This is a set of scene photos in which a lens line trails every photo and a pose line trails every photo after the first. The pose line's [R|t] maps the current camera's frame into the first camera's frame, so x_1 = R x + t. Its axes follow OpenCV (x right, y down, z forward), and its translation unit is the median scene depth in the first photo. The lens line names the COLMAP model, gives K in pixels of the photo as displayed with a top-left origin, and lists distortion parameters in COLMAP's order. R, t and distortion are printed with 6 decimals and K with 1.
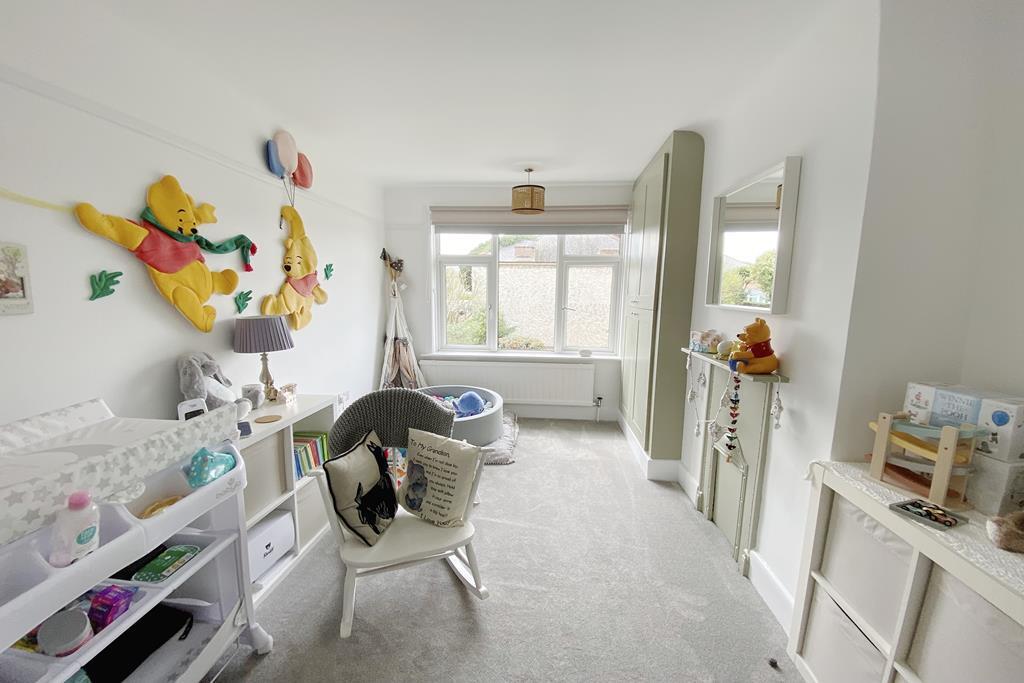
lens RADIAL K [[408.0, 0, 495.5], [0, 408.0, 351.2], [0, 0, 1]] dist [0.019114, -0.000174]
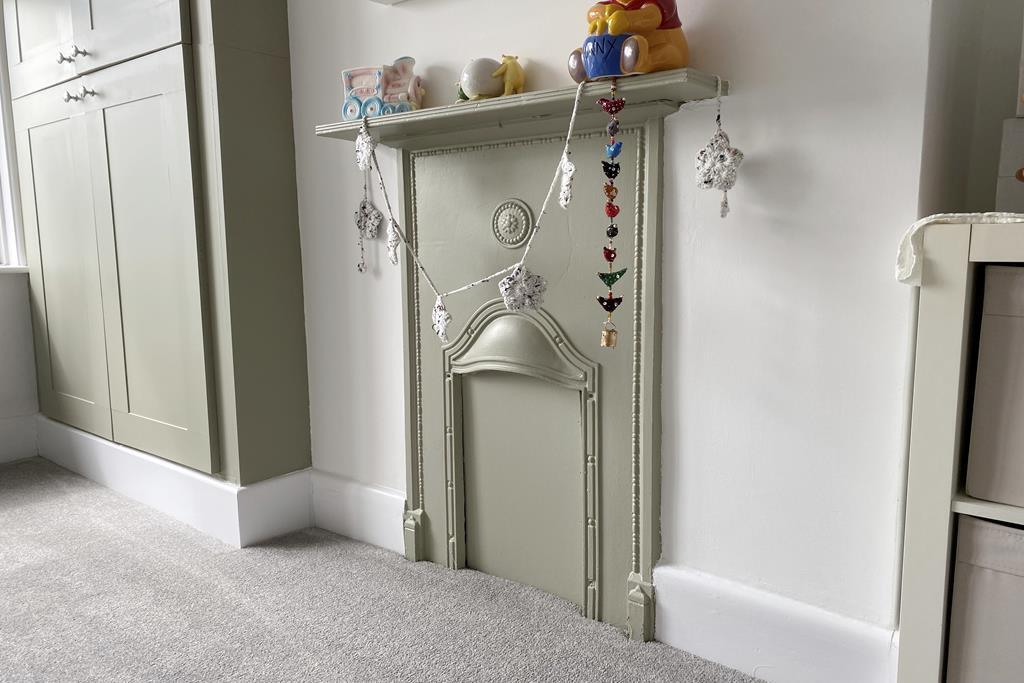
lens RADIAL K [[775.1, 0, 512.4], [0, 775.1, 343.2], [0, 0, 1]] dist [0.001040, 0.000581]
pose [[0.544283, -0.131206, 0.828578, -0.023129], [0.138646, 0.988180, 0.065404, 0.148352], [-0.827365, 0.079281, 0.556041, 0.495785]]
